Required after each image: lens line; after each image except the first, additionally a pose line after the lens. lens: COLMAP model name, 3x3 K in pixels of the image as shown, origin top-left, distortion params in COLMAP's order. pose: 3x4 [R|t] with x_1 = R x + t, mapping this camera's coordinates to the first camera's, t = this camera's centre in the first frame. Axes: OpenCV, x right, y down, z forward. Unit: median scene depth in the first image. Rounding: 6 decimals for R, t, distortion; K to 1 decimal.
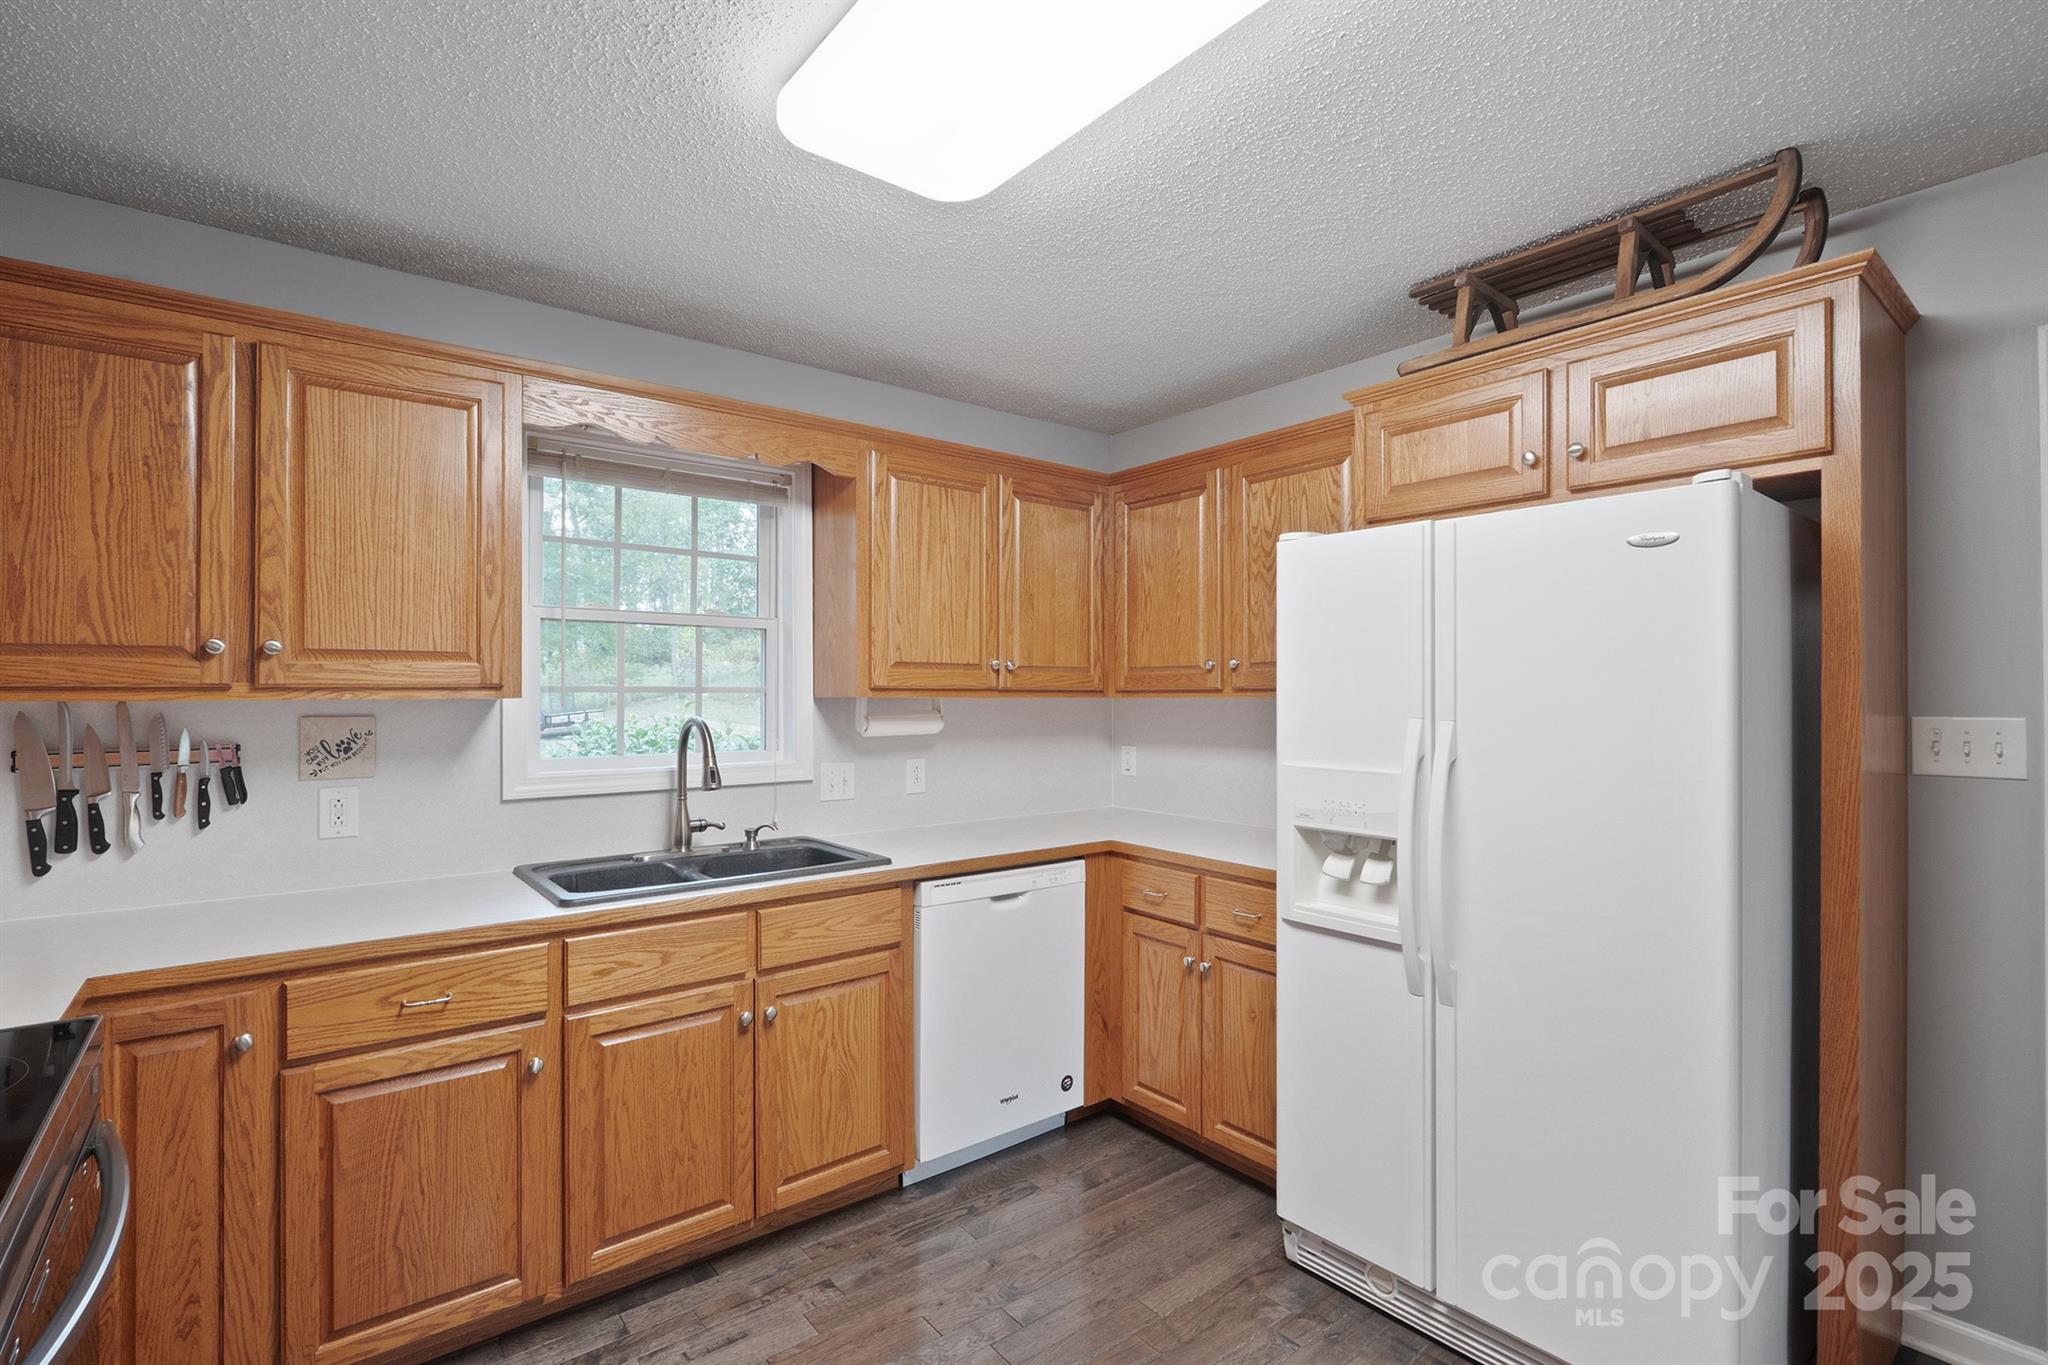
lens RADIAL K [[936.3, 0, 1026.1], [0, 936.3, 690.8], [0, 0, 1]] dist [-0.007748, 0.000700]
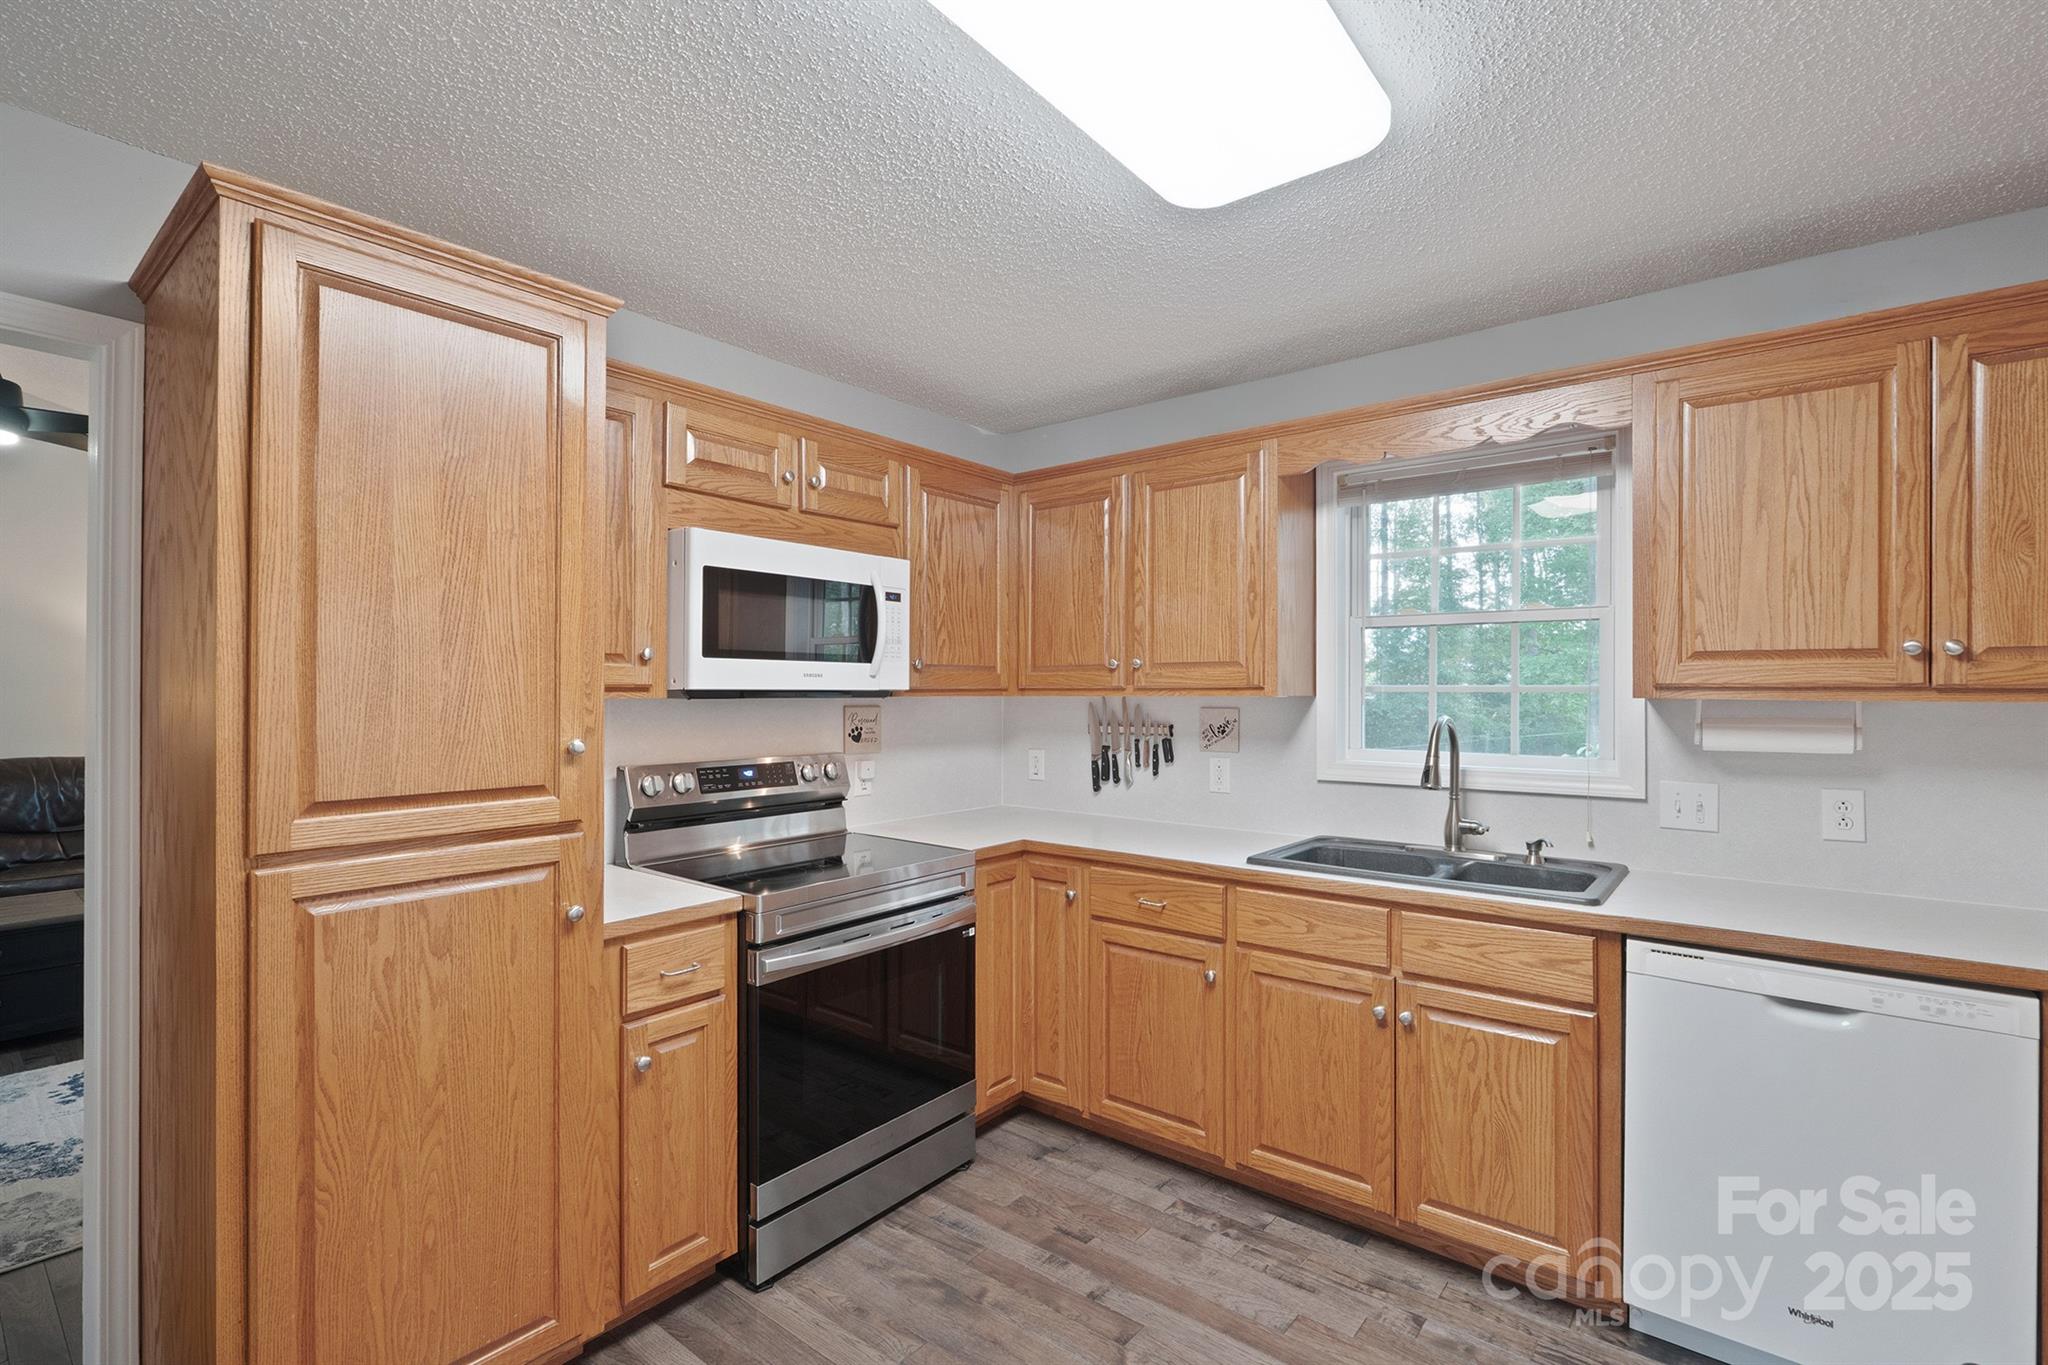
lens RADIAL K [[936.3, 0, 1026.8], [0, 936.3, 686.5], [0, 0, 1]] dist [-0.007748, 0.000700]
pose [[0.217387, -0.004205, -0.976076, 0.621721], [0.000815, 0.999991, -0.004126, -0.000247], [0.976085, 0.000102, 0.217388, 0.408912]]
